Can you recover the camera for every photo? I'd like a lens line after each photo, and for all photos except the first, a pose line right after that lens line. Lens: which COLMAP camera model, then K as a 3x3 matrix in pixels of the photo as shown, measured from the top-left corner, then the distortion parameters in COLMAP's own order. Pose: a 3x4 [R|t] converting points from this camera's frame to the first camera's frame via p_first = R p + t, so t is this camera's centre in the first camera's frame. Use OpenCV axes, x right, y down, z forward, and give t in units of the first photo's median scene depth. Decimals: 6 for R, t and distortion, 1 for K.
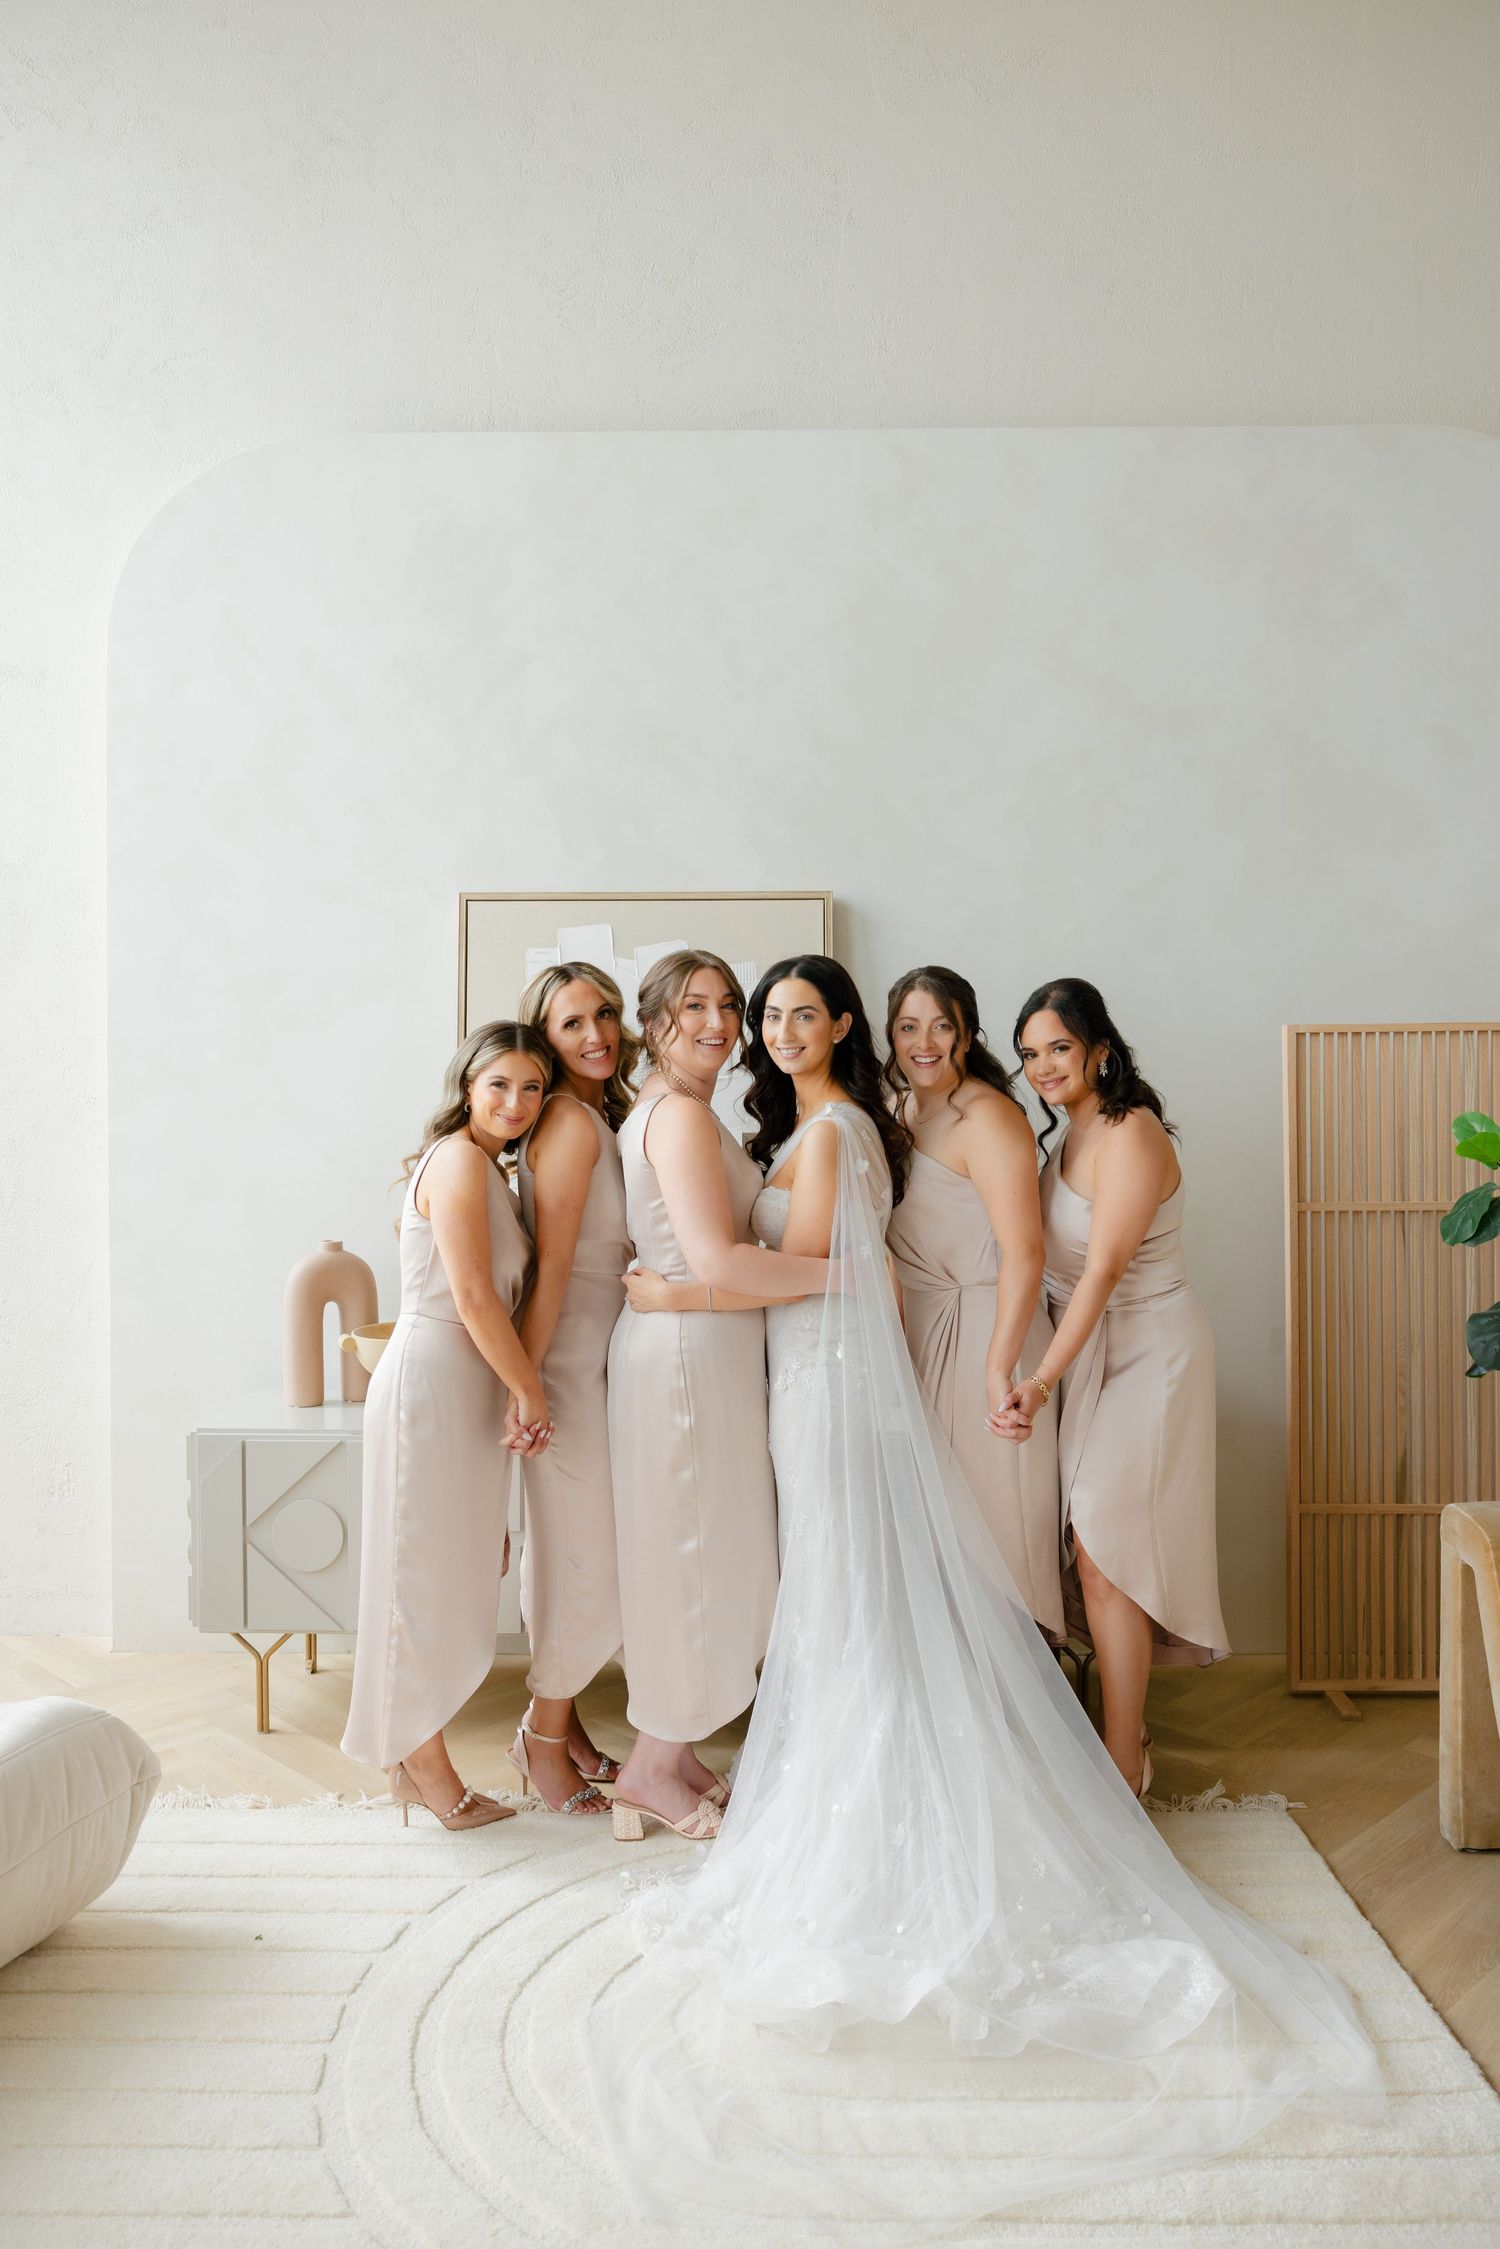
lens RADIAL K [[1647.5, 0, 759.9], [0, 1647.5, 1118.1], [0, 0, 1]] dist [-0.012502, 0.011409]
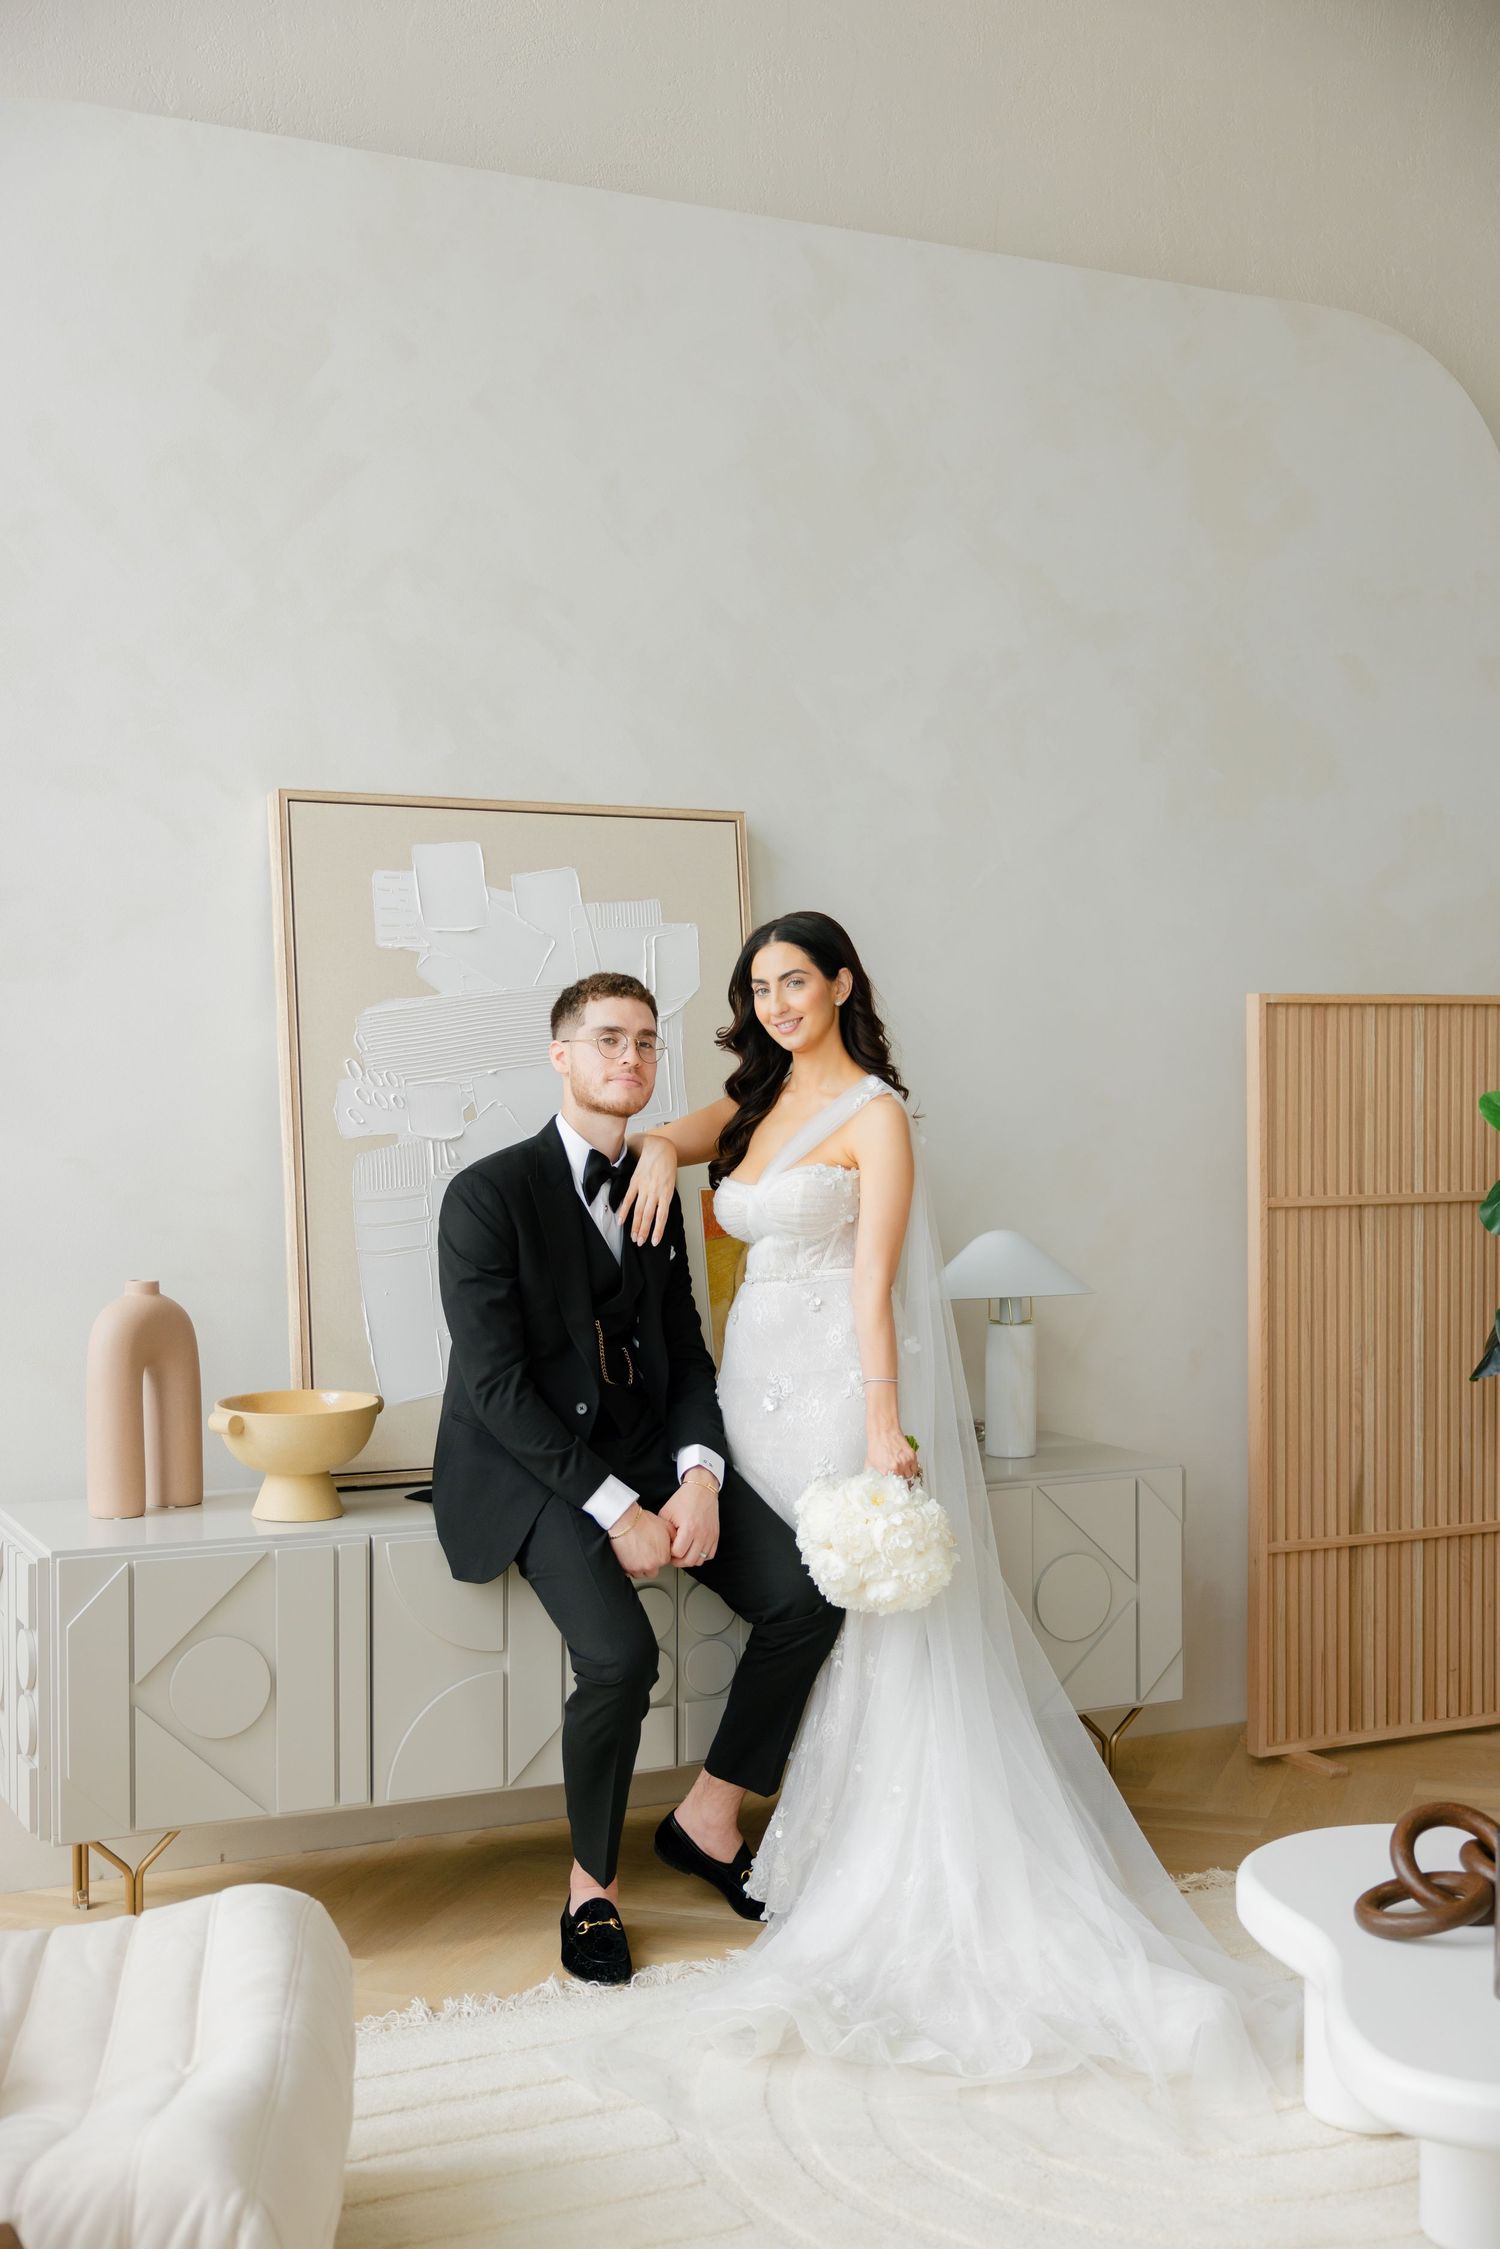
lens RADIAL K [[2550.8, 0, 709.5], [0, 2550.8, 1169.9], [0, 0, 1]] dist [0.005470, 0.000000]
pose [[0.894205, -0.014831, 0.447412, -0.540820], [0.007090, 0.999795, 0.018970, 0.008879], [-0.447602, -0.013791, 0.894127, -0.076374]]
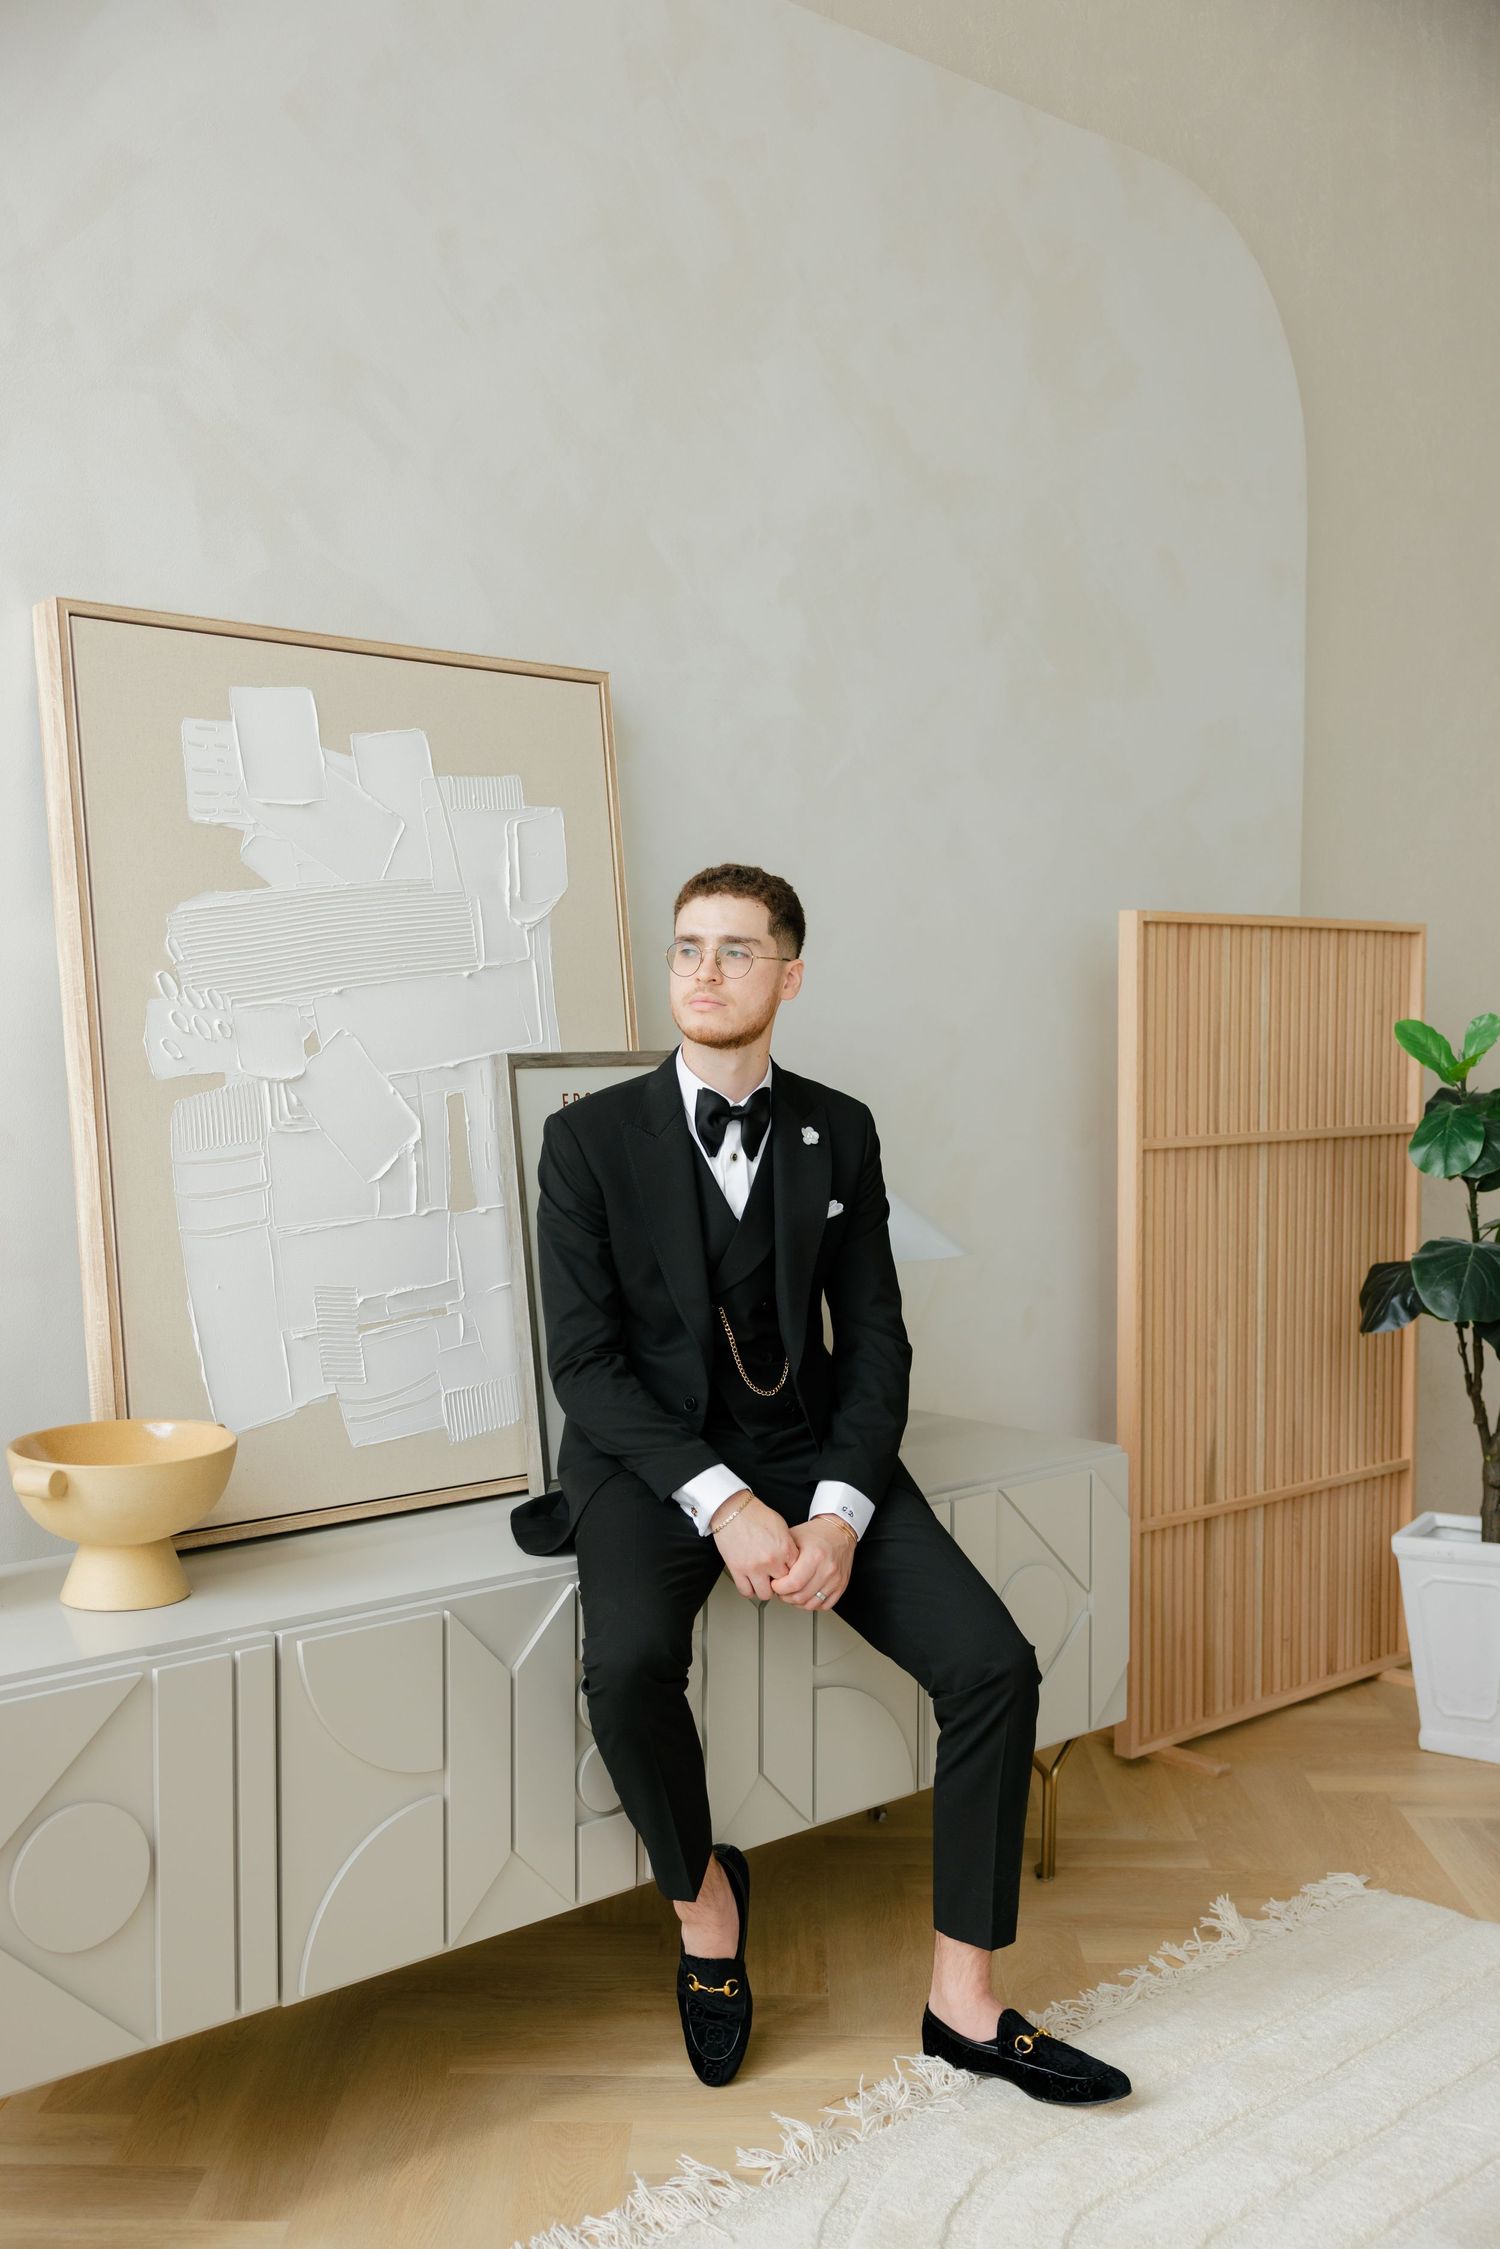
lens RADIAL K [[2241.4, 0, 697.5], [0, 2241.4, 1166.5], [0, 0, 1]] dist [0.014823, 0.000000]
pose [[0.732555, -0.041119, 0.679465, -0.550263], [0.013302, 0.998848, 0.046106, 0.012349], [-0.680578, -0.024737, 0.732258, 0.363074]]
